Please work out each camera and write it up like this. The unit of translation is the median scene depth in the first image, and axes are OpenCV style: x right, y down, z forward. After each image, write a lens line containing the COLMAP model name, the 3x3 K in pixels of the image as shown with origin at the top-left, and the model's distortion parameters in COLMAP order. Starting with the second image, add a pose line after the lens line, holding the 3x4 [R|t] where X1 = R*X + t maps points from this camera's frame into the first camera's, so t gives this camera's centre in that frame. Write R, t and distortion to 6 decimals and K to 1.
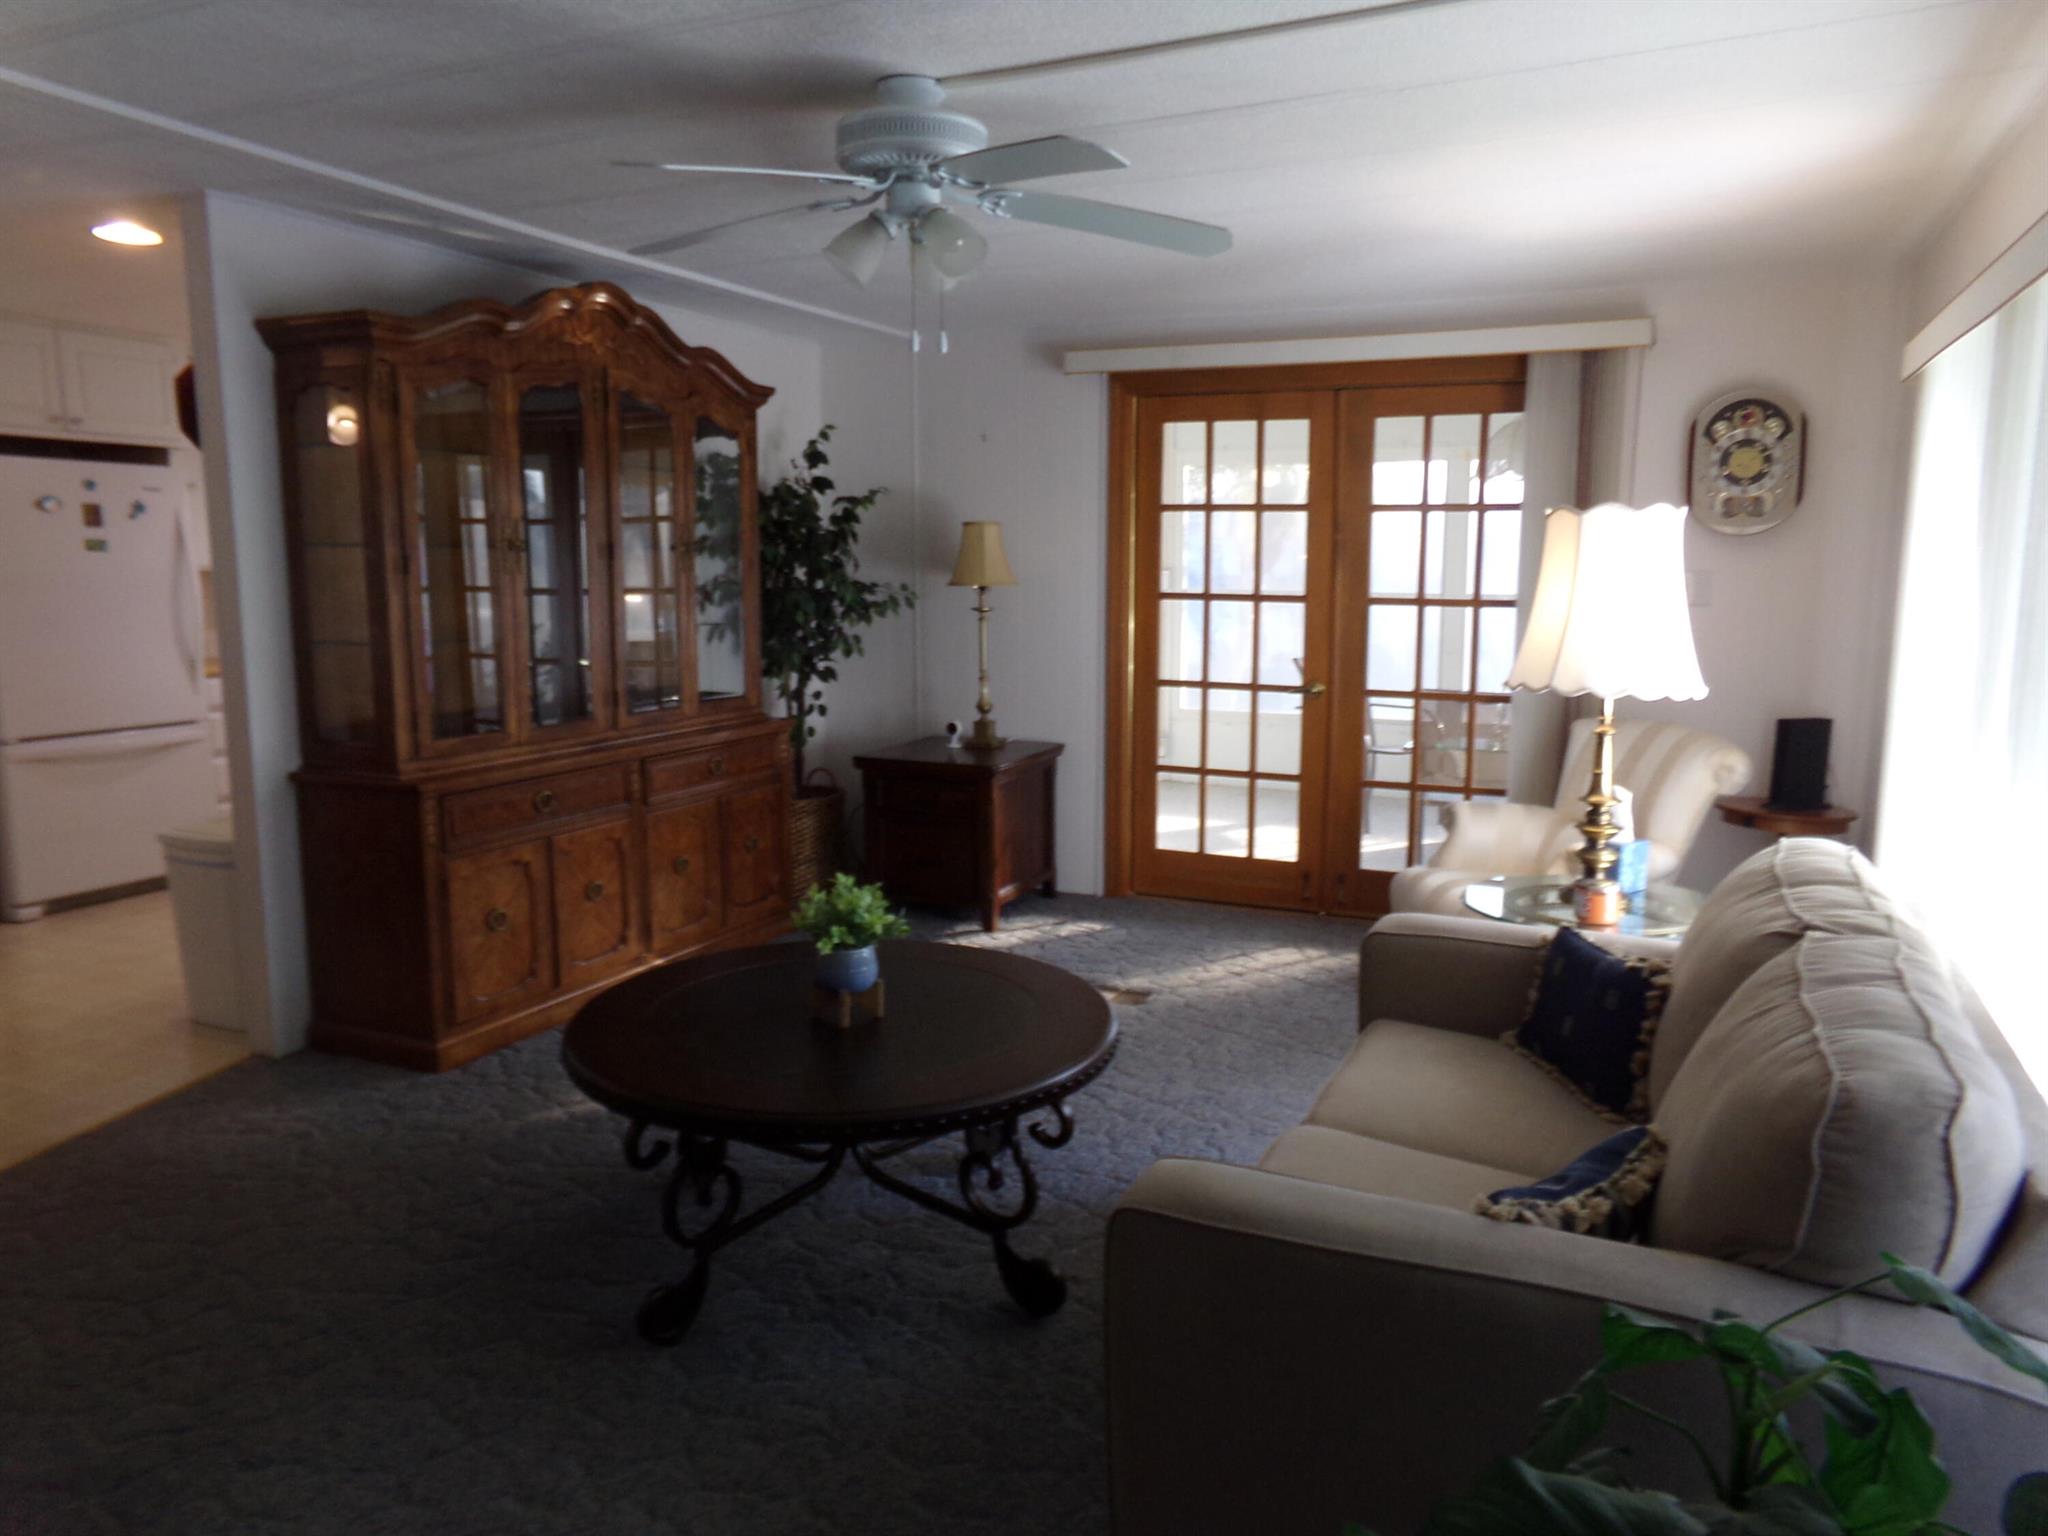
lens RADIAL K [[1399.3, 0, 1021.6], [0, 1399.3, 770.5], [0, 0, 1]] dist [-0.115275, 0.187013]
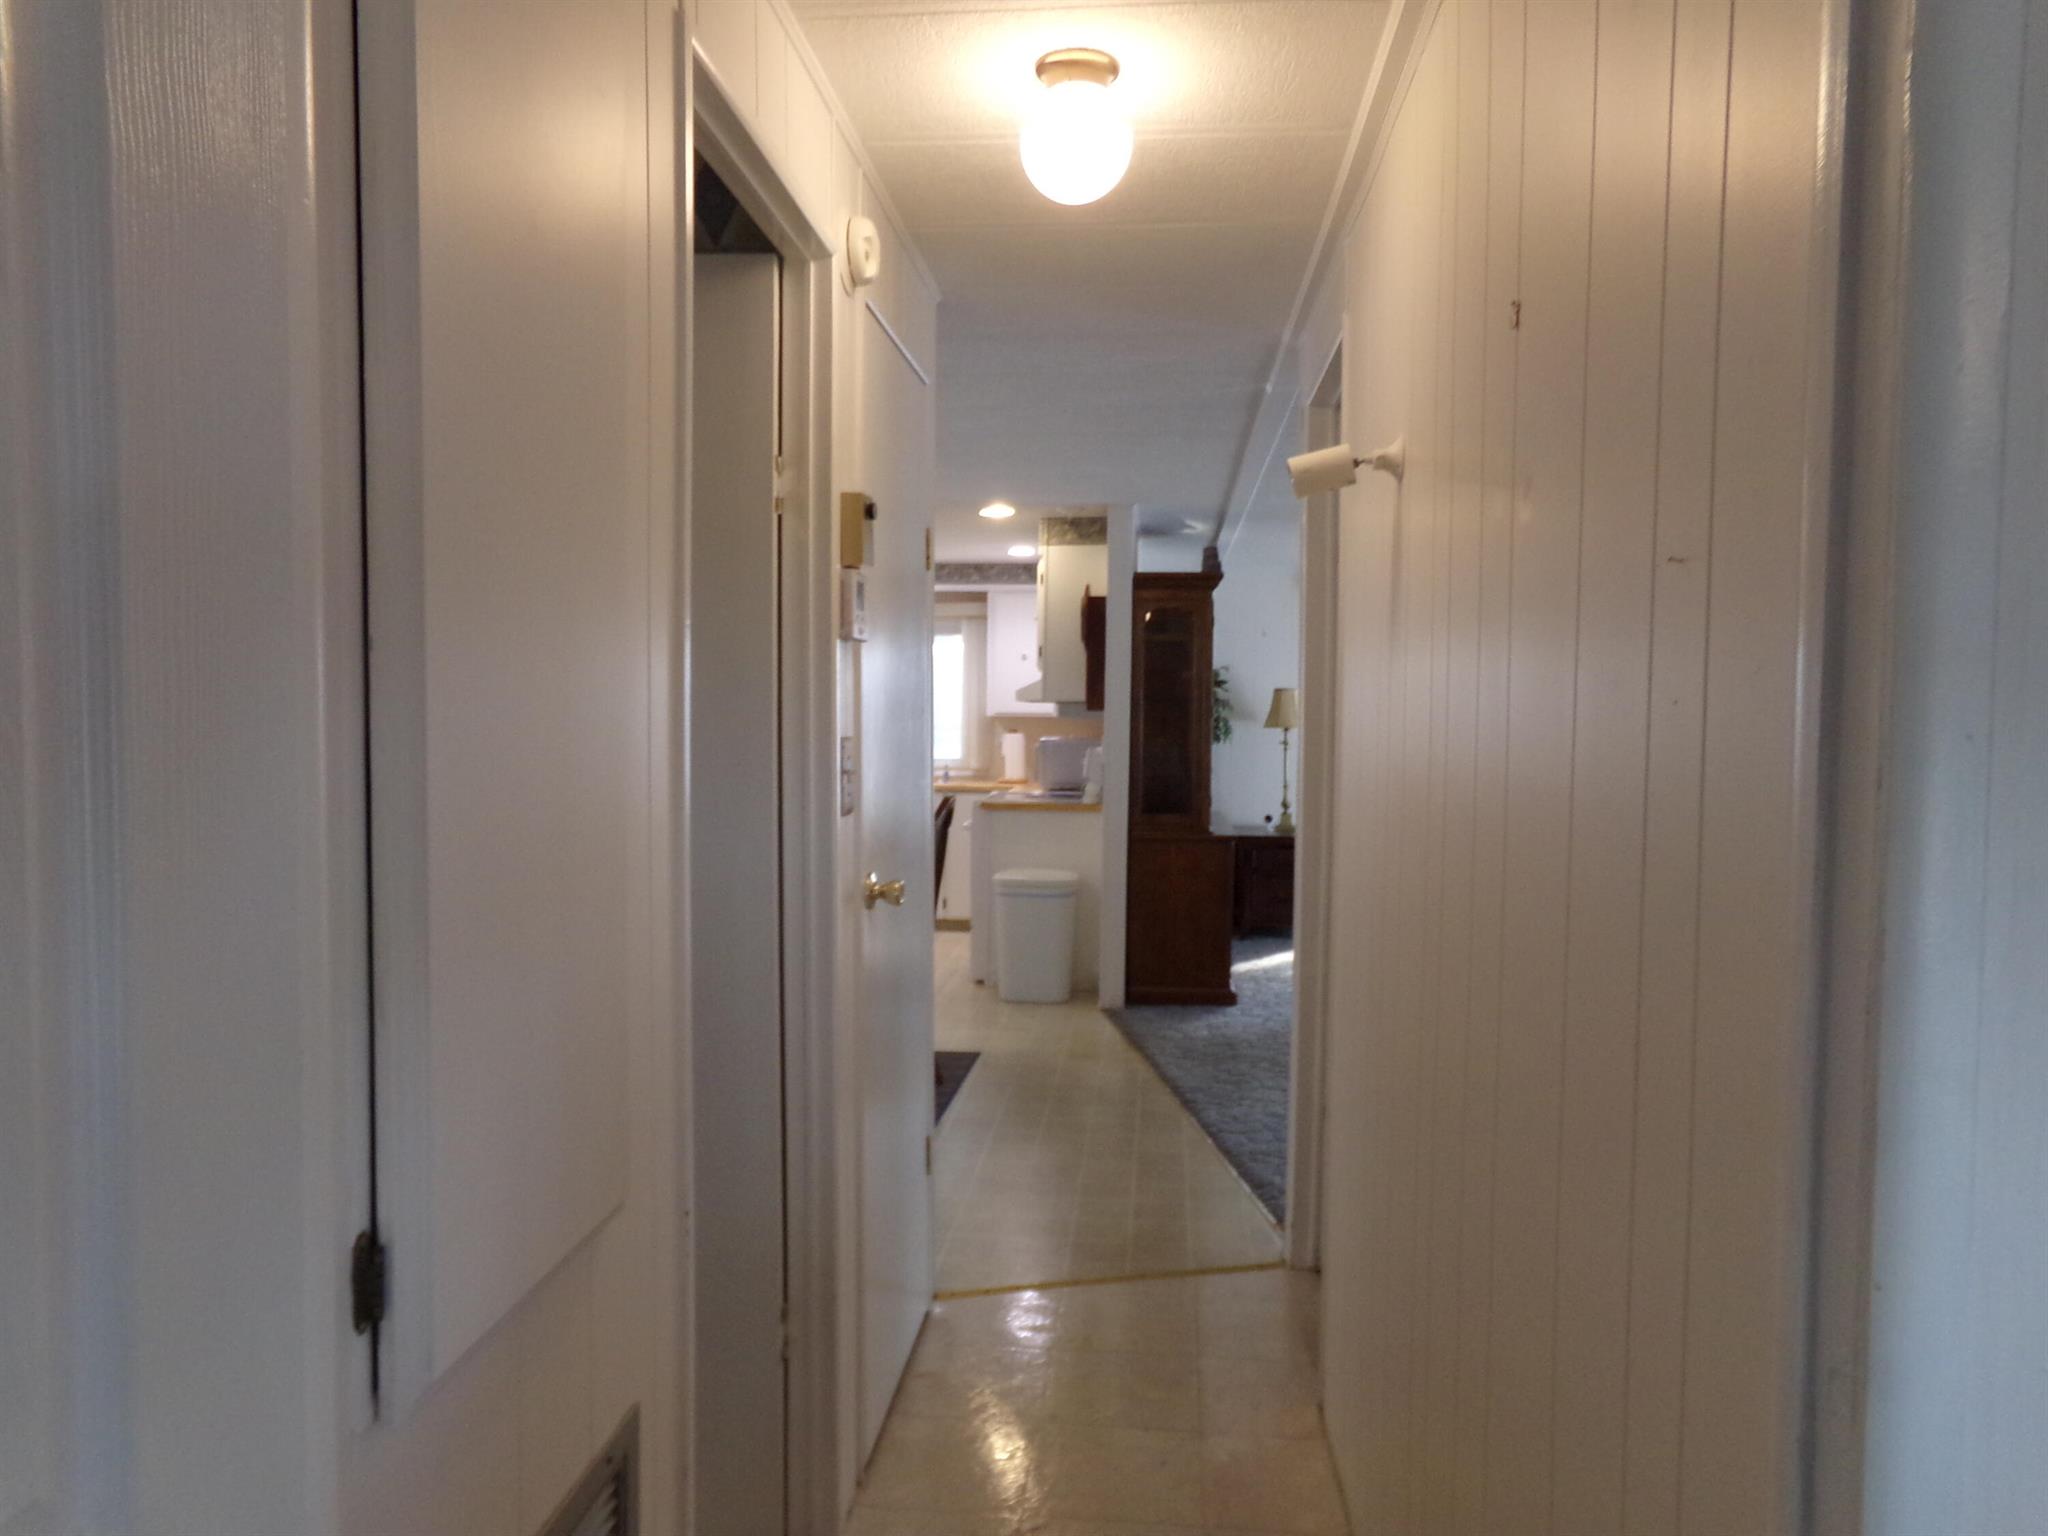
lens RADIAL K [[1399.3, 0, 1021.6], [0, 1399.3, 770.5], [0, 0, 1]] dist [-0.115275, 0.187013]
pose [[0.943469, -0.006956, 0.331387, -0.829053], [0.043462, 0.993744, -0.102877, 0.064876], [-0.328599, 0.111464, 0.937869, -0.374630]]
